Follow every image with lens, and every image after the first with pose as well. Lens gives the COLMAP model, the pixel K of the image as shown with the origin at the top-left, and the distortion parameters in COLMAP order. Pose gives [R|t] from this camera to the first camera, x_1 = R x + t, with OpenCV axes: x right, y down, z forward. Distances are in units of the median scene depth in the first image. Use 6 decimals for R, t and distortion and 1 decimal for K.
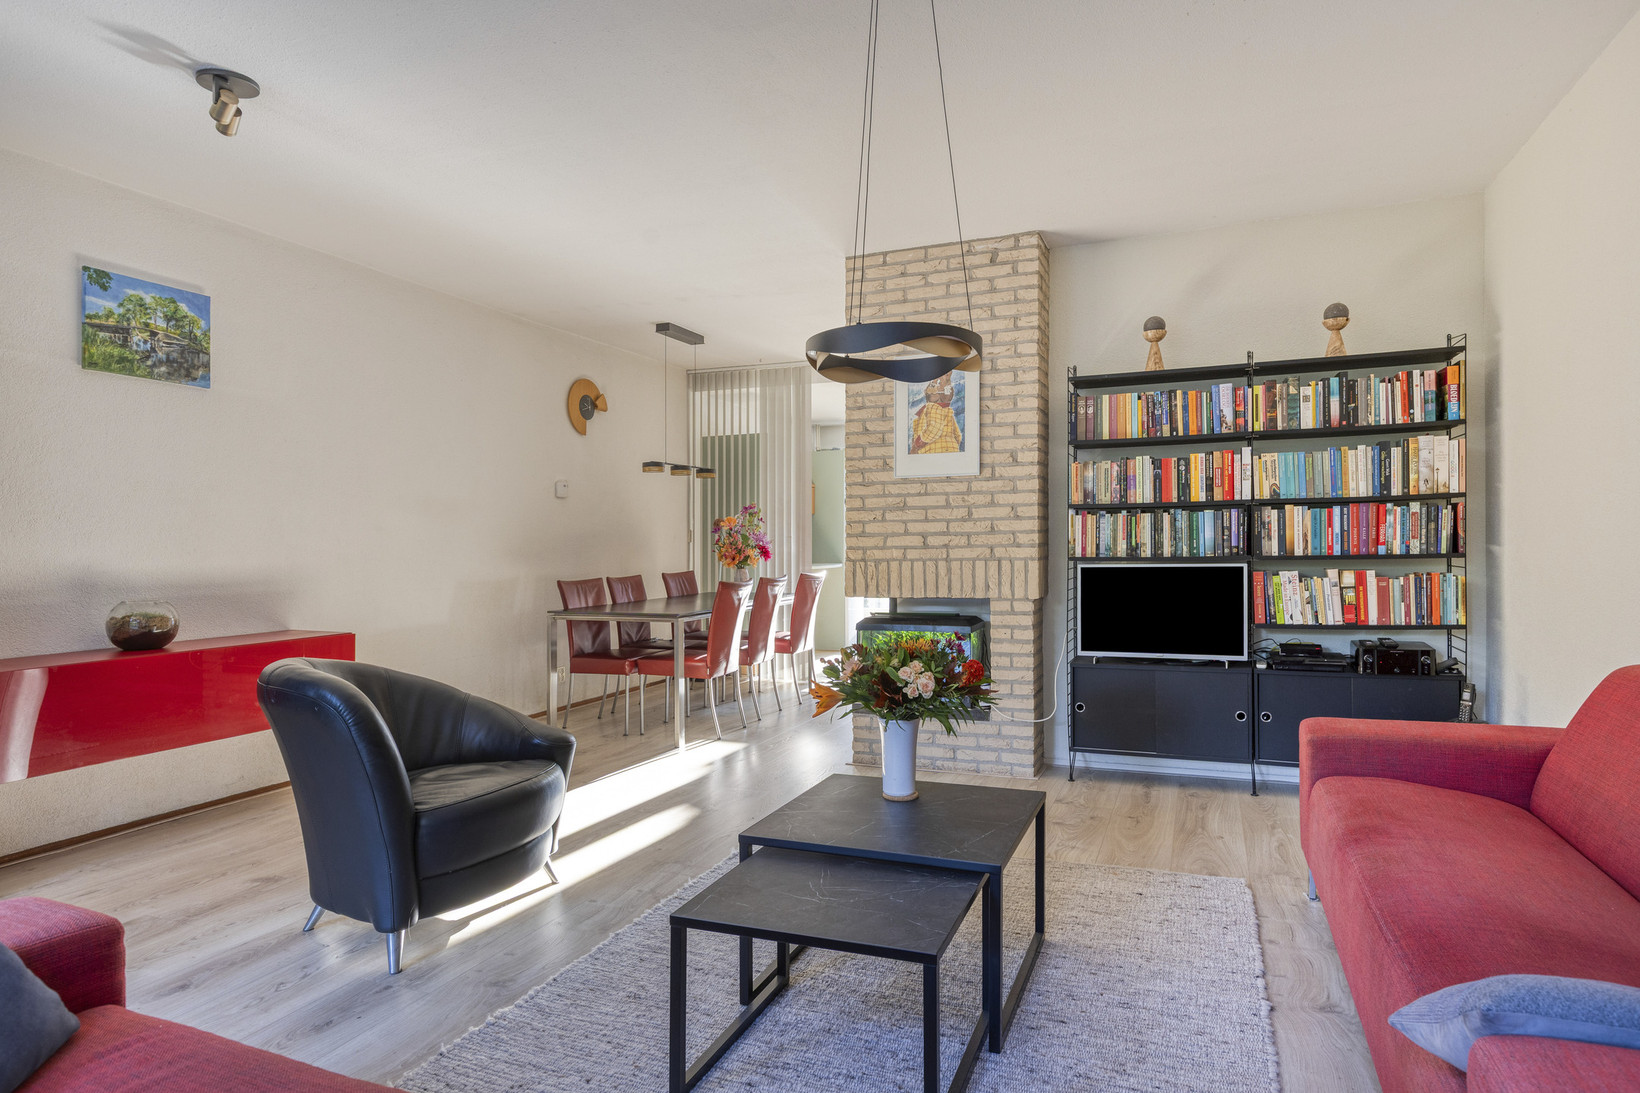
lens RADIAL K [[928.1, 0, 824.1], [0, 928.1, 560.1], [0, 0, 1]] dist [0.001915, -0.000149]
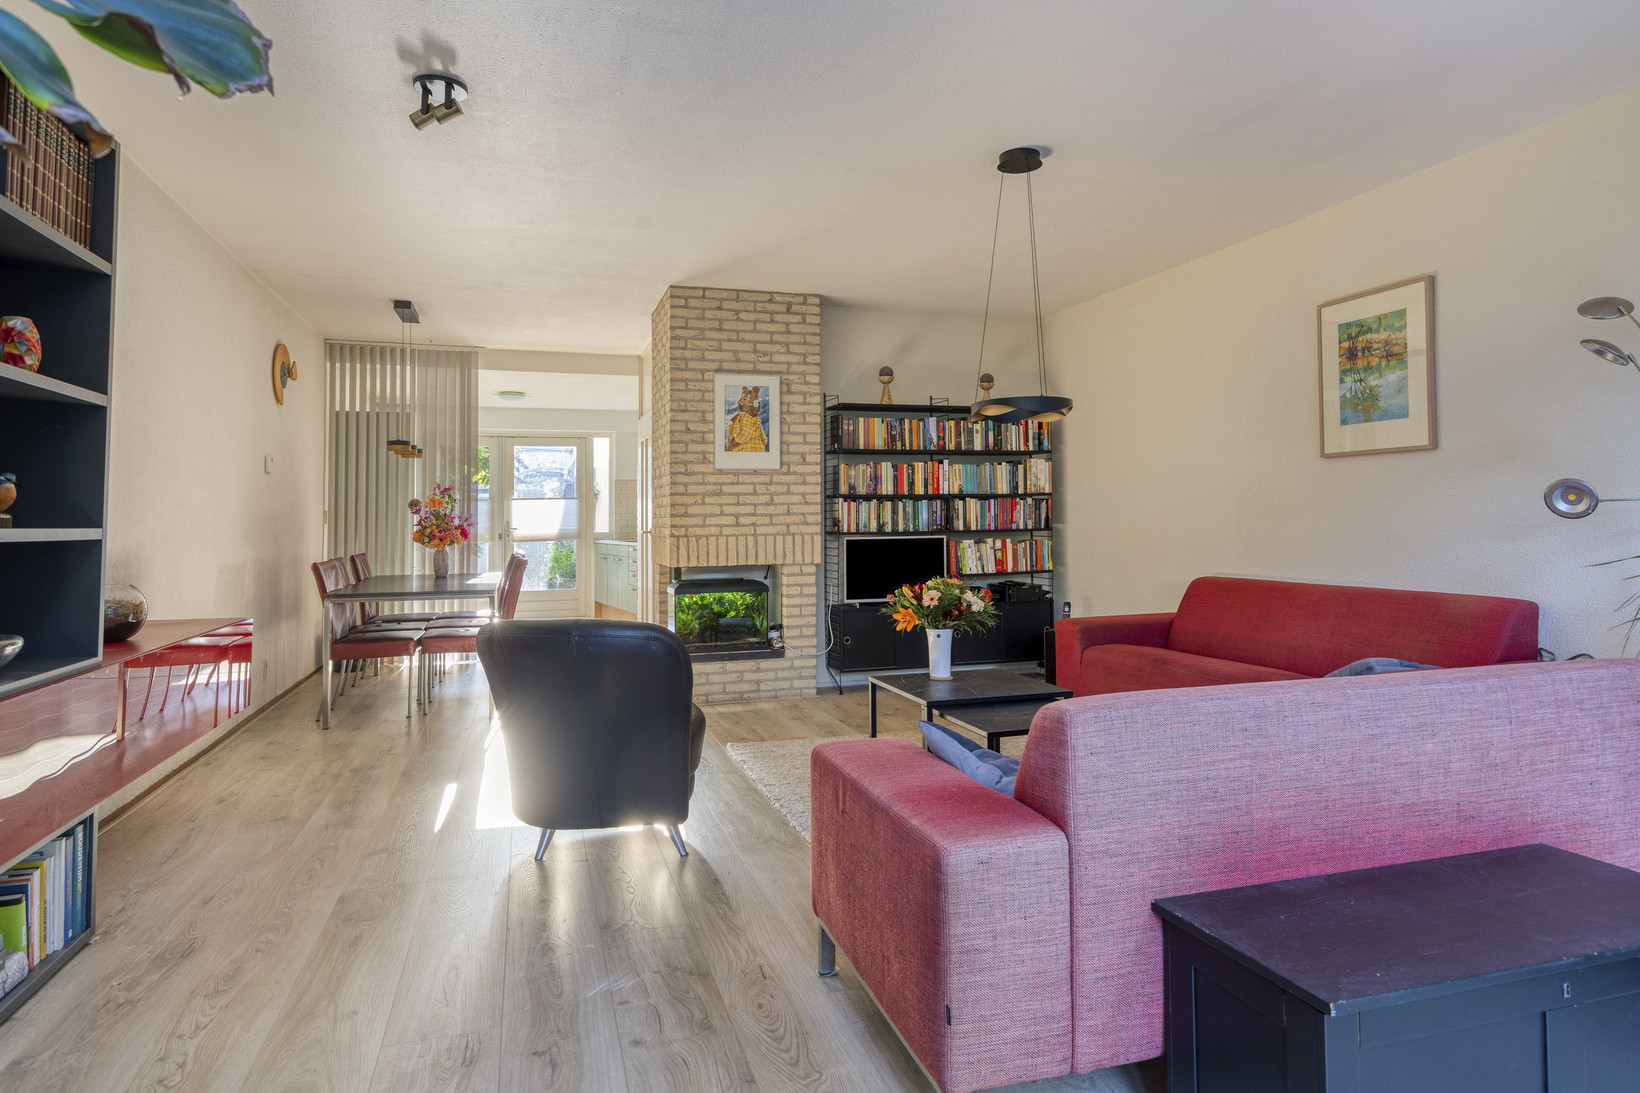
lens RADIAL K [[942.8, 0, 819.6], [0, 942.8, 523.8], [0, 0, 1]] dist [0.004030, 0.000009]
pose [[0.776206, 0.002343, 0.630475, -0.652968], [0.013747, 0.999692, -0.020639, 0.012960], [-0.630330, 0.024687, 0.775935, -0.073638]]
